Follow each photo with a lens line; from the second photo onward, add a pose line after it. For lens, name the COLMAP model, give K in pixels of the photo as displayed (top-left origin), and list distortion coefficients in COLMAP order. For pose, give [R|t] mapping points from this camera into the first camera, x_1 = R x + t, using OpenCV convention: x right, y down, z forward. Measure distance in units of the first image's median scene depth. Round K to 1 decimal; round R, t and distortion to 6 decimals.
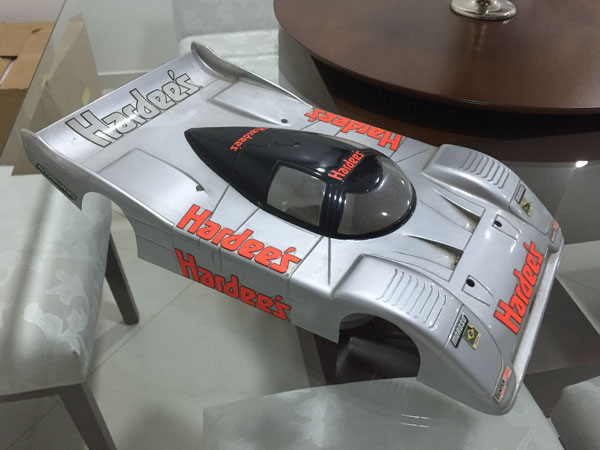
lens RADIAL K [[515.3, 0, 300.0], [0, 515.3, 225.0], [0, 0, 1]] dist [0.004225, -0.005830]
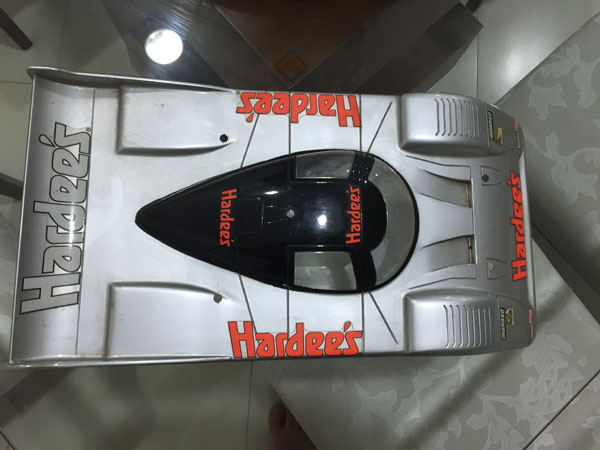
lens RADIAL K [[501.8, 0, 300.0], [0, 501.8, 225.0], [0, 0, 1]] dist [0.030559, 0.000259]
pose [[0.860276, -0.498819, 0.105380, -0.097033], [0.309416, 0.675105, 0.669697, -0.740423], [-0.405200, -0.543518, 0.735119, 0.343969]]
